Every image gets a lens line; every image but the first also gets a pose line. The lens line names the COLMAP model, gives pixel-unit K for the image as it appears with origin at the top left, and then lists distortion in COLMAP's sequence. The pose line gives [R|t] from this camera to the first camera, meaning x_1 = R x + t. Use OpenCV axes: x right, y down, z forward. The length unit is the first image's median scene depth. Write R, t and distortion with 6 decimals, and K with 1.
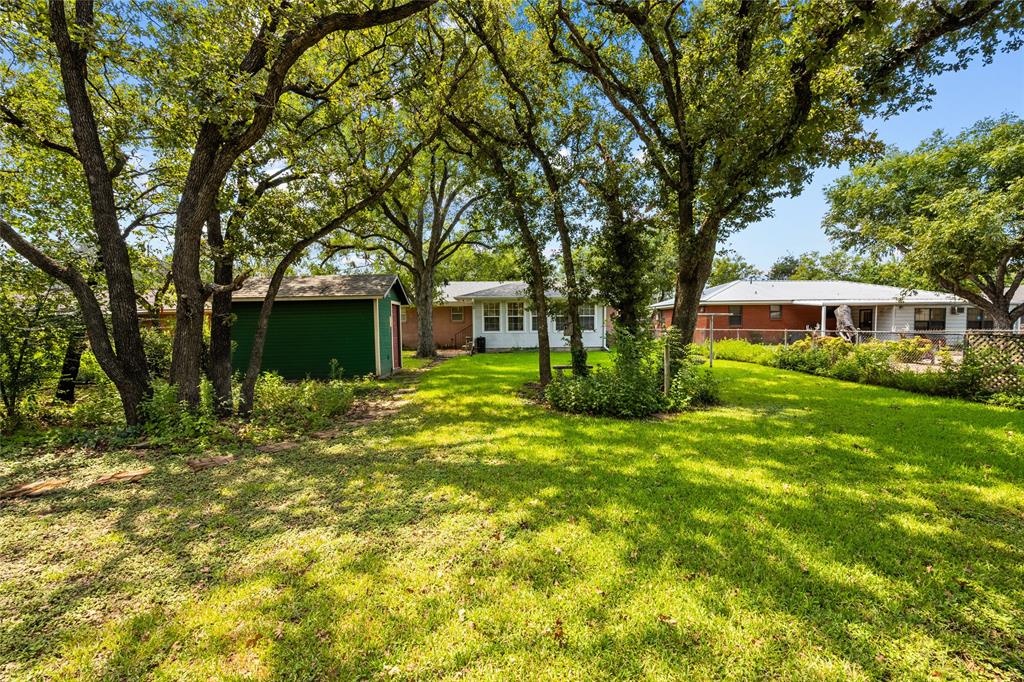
lens RADIAL K [[441.1, 0, 512.0], [0, 441.1, 341.0], [0, 0, 1]] dist [0.000276, 0.000002]
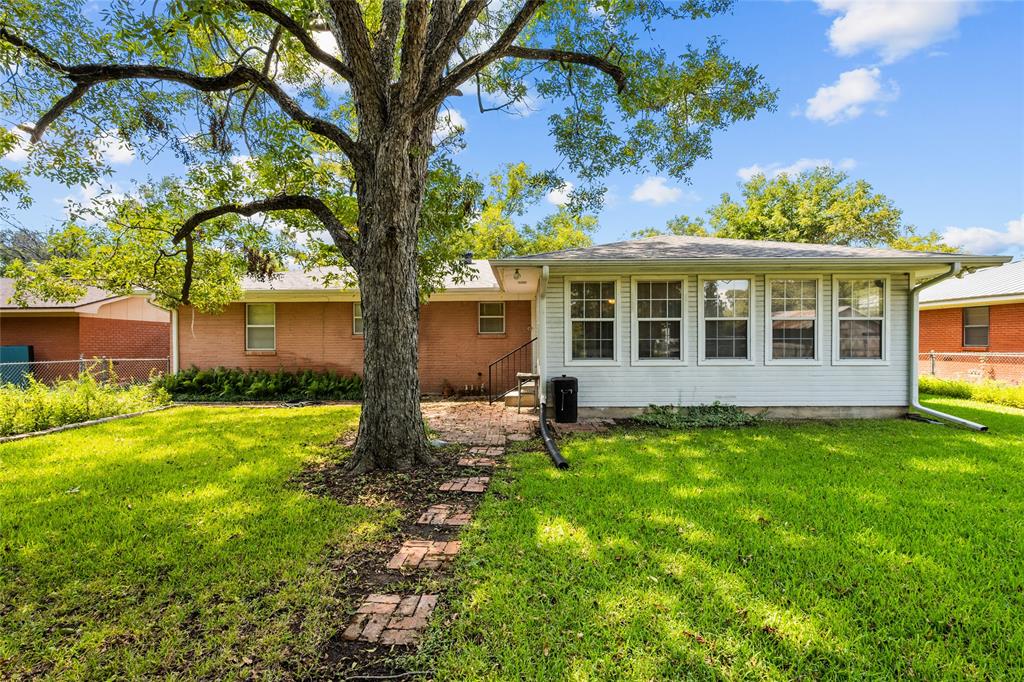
lens RADIAL K [[445.5, 0, 516.5], [0, 445.5, 348.5], [0, 0, 1]] dist [0.001335, -0.000334]
pose [[0.999195, 0.007953, -0.039326, -0.094540], [-0.008799, 0.999733, -0.021384, -0.023753], [0.039146, 0.021713, 0.998998, 0.639903]]
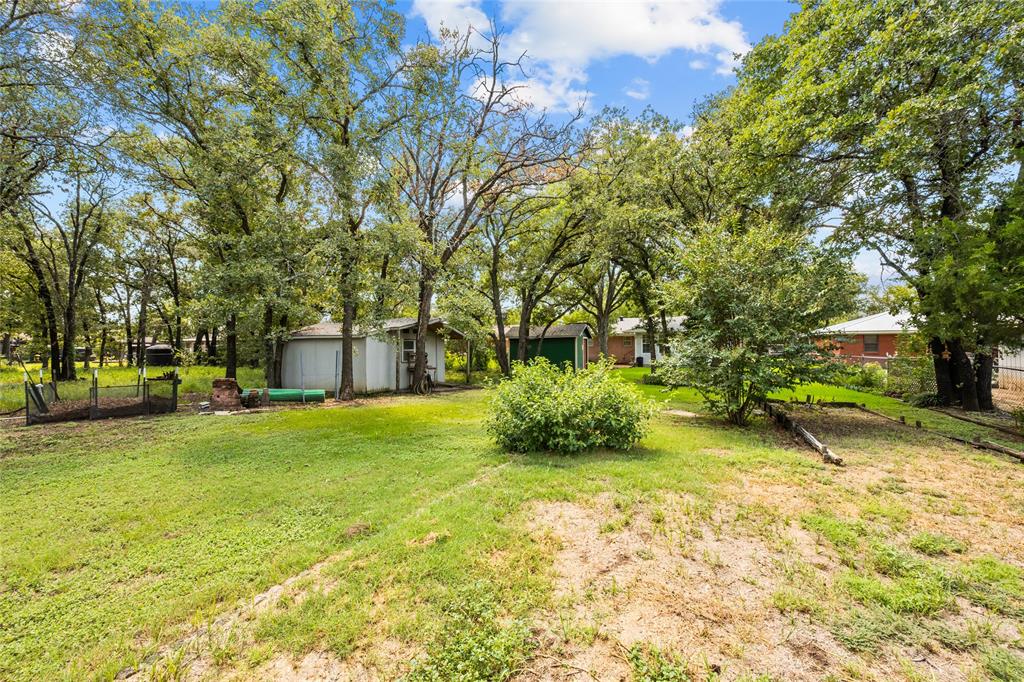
lens RADIAL K [[402.5, 0, 517.3], [0, 402.5, 344.1], [0, 0, 1]] dist [-0.001171, 0.000010]
pose [[0.907740, 0.005810, -0.419493, 0.131911], [-0.025211, 0.998852, -0.040721, 0.015231], [0.418775, 0.047540, 0.906845, -0.468505]]
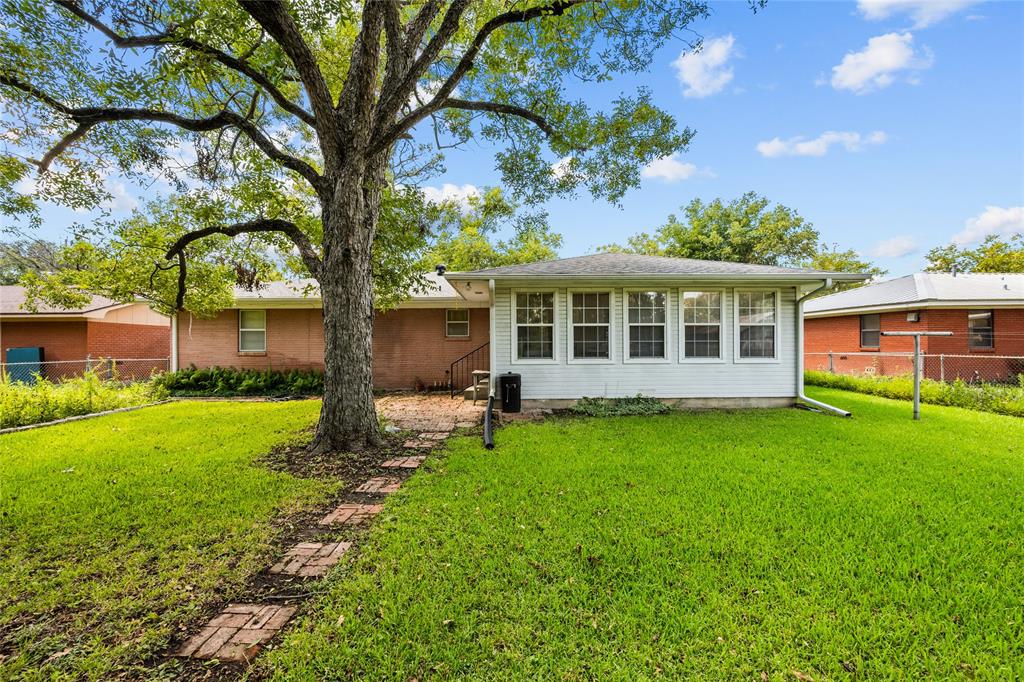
lens RADIAL K [[402.5, 0, 517.3], [0, 402.5, 344.1], [0, 0, 1]] dist [-0.001171, 0.000010]
pose [[0.999968, 0.006786, -0.004233, -0.061766], [-0.006931, 0.999360, -0.035097, -0.023464], [0.003992, 0.035125, 0.999375, 0.618882]]
